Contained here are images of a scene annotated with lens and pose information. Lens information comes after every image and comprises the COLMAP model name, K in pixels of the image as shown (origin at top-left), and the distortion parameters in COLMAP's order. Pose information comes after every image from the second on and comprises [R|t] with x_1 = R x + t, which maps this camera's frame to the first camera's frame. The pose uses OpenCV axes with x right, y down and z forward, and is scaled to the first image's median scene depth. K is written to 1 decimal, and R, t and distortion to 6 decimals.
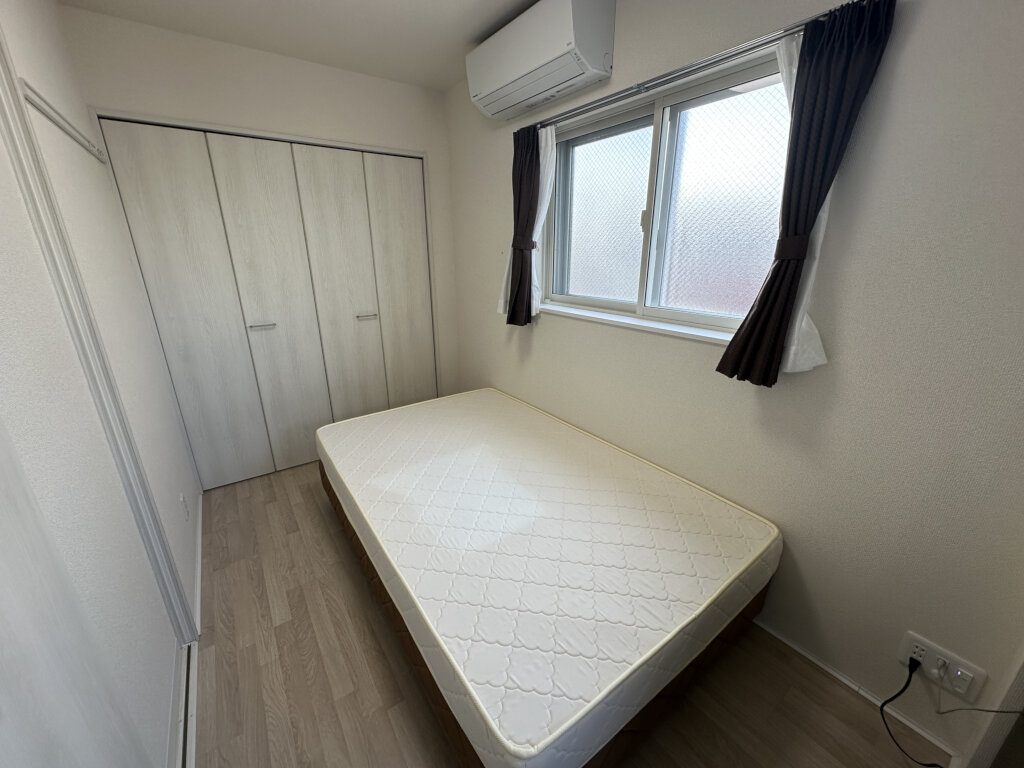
lens RADIAL K [[407.9, 0, 512.0], [0, 407.9, 384.0], [0, 0, 1]] dist [-0.000995, 0.000060]
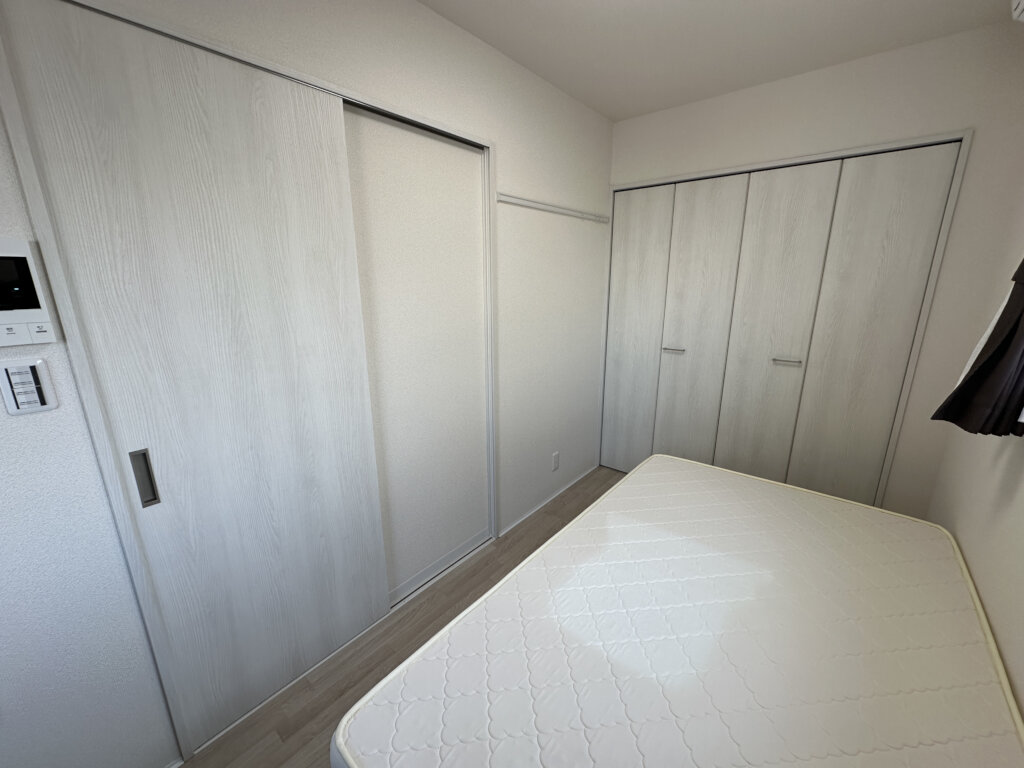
lens RADIAL K [[407.9, 0, 512.0], [0, 407.9, 384.0], [0, 0, 1]] dist [-0.000995, 0.000060]
pose [[0.250751, 0.242719, -0.937129, 0.381038], [-0.300557, 0.939737, 0.162974, -0.123637], [0.920212, 0.240795, 0.308591, 0.343056]]
